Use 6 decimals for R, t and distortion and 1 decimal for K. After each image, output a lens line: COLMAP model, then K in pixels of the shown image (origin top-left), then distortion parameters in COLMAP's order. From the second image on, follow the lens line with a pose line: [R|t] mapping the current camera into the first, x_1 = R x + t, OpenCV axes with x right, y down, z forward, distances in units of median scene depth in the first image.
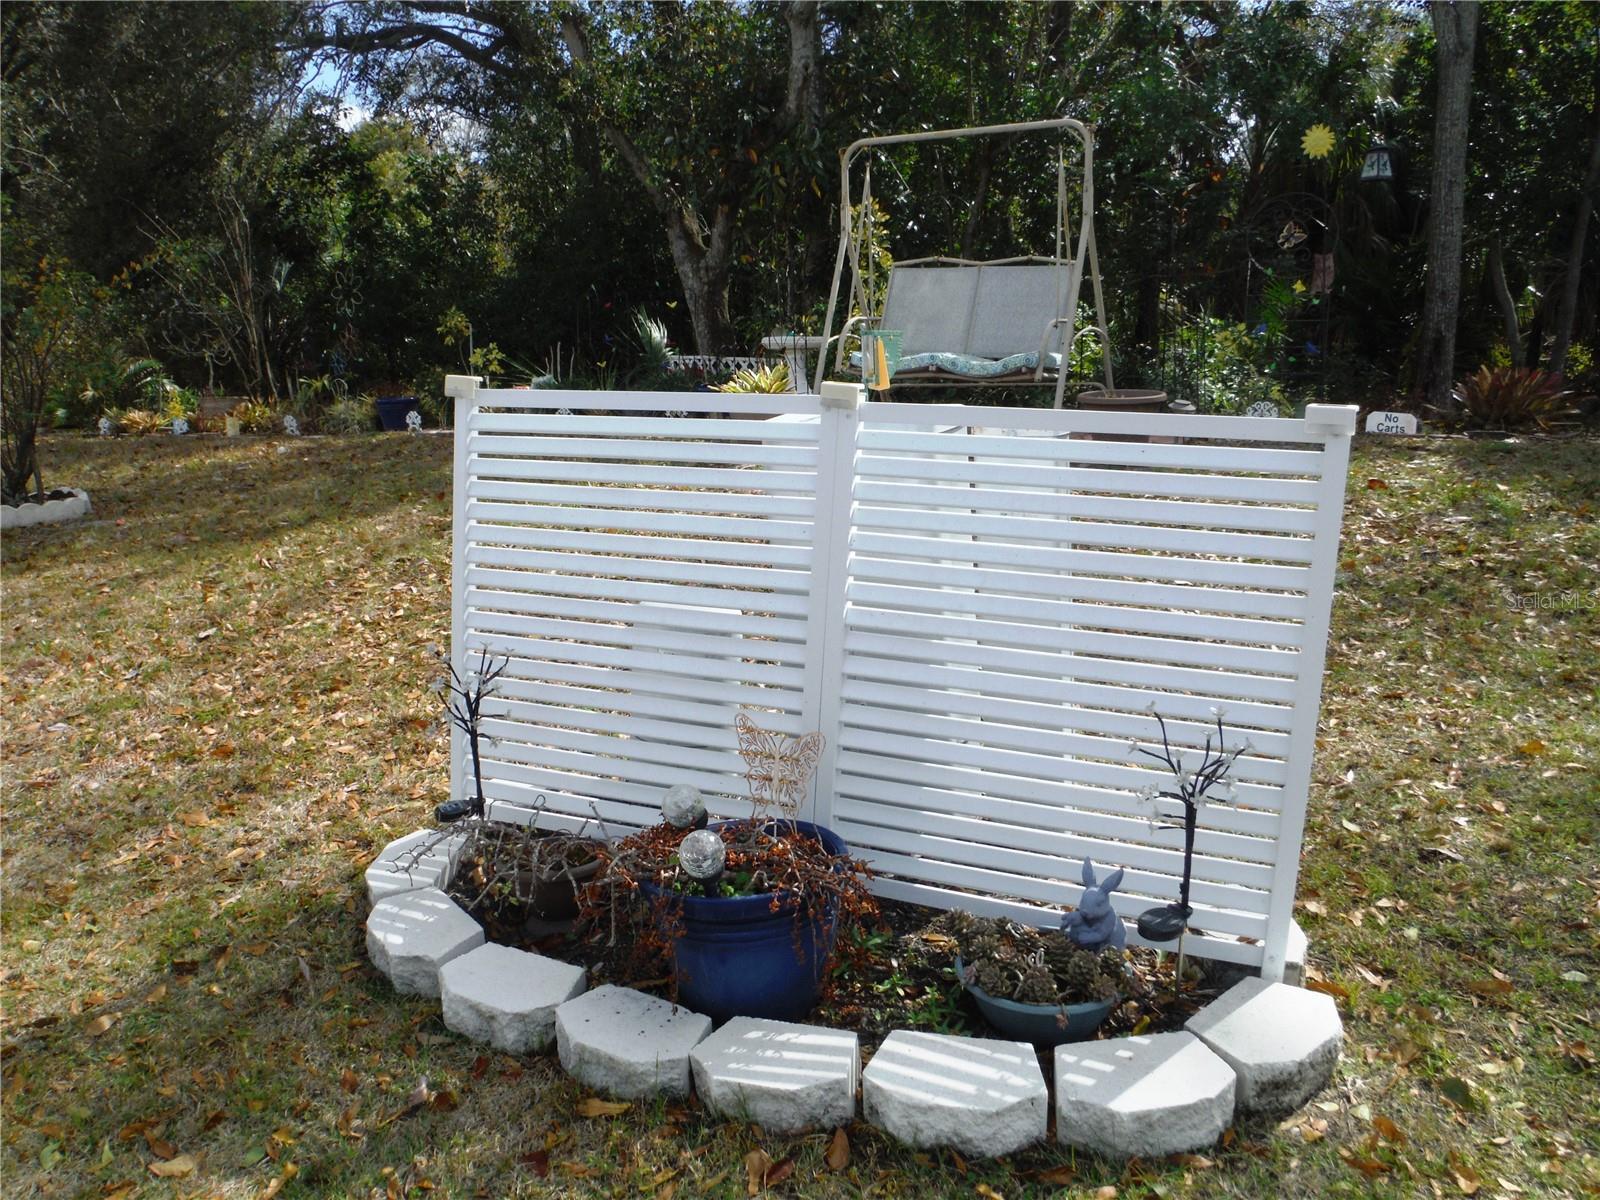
lens RADIAL K [[1353.2, 0, 799.1], [0, 1353.2, 597.4], [0, 0, 1]] dist [-0.052114, 0.027655]
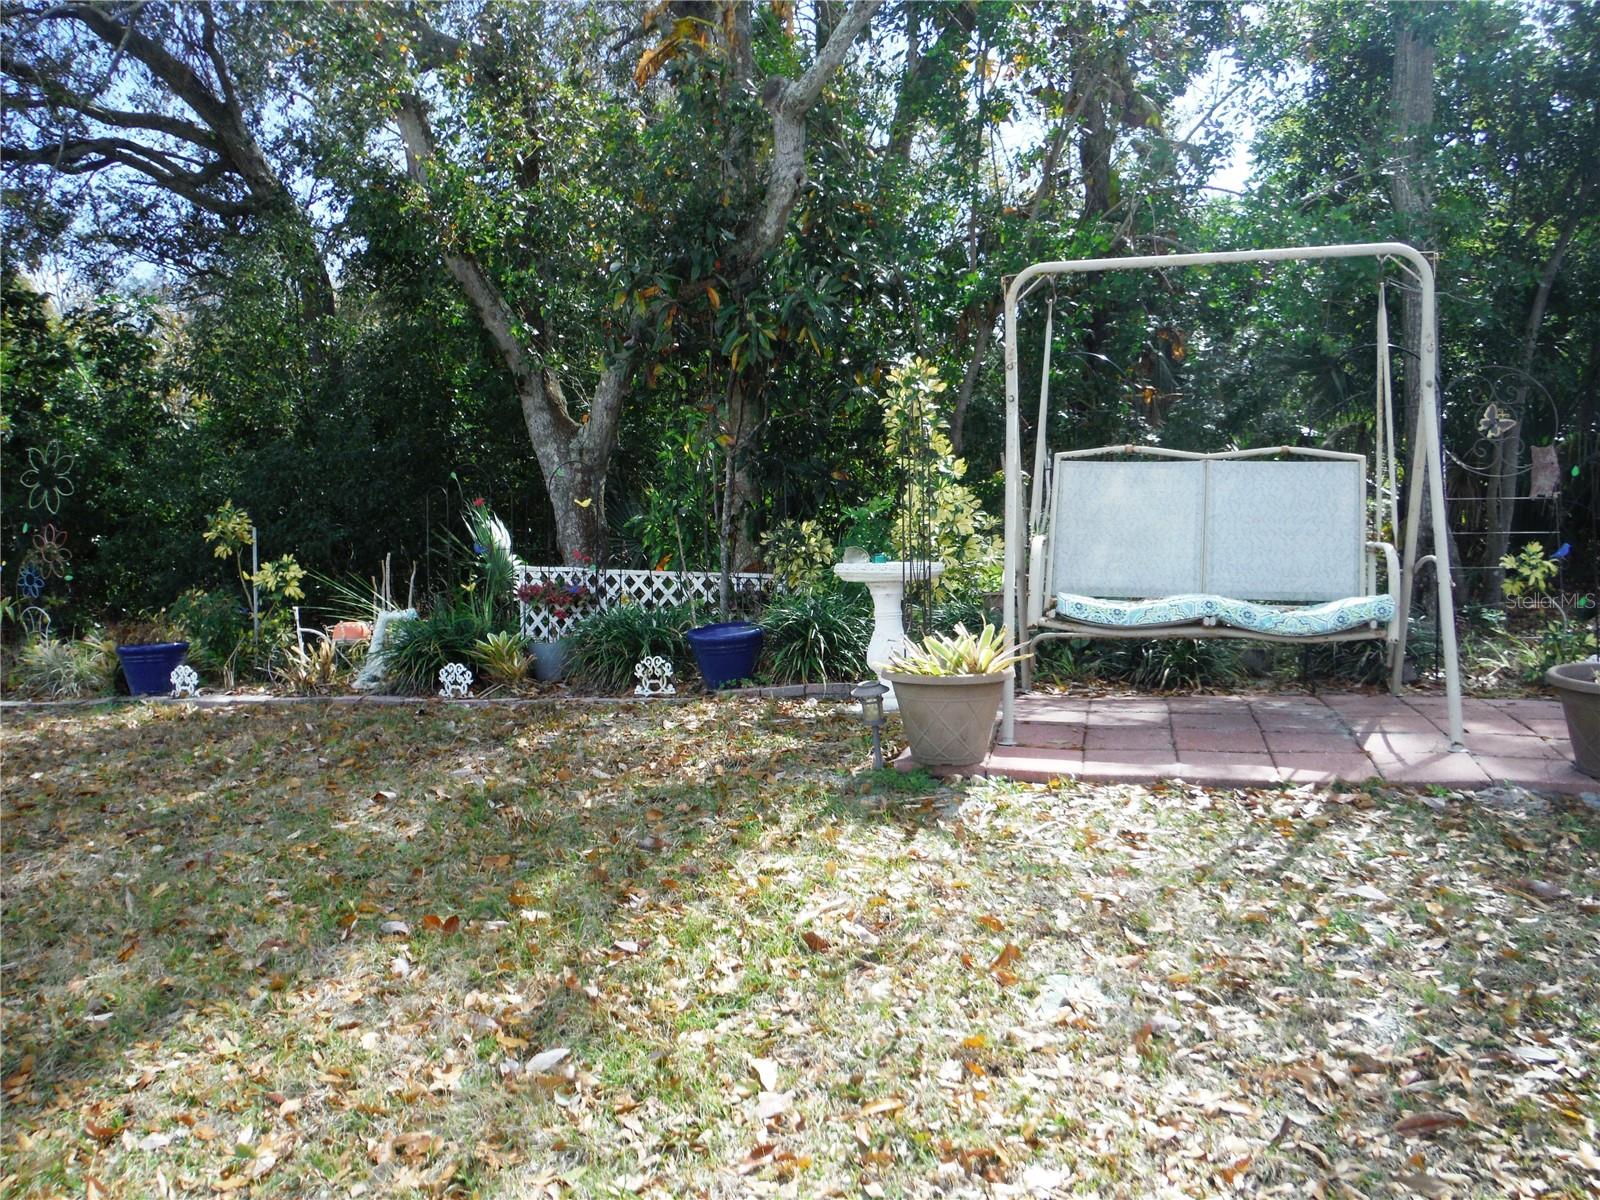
lens RADIAL K [[1353.2, 0, 800.4], [0, 1353.2, 602.7], [0, 0, 1]] dist [-0.052114, 0.027655]
pose [[0.966231, -0.016149, 0.257172, -0.143322], [0.047973, 0.991859, -0.117956, -0.067611], [-0.253173, 0.126310, 0.959140, 0.267288]]
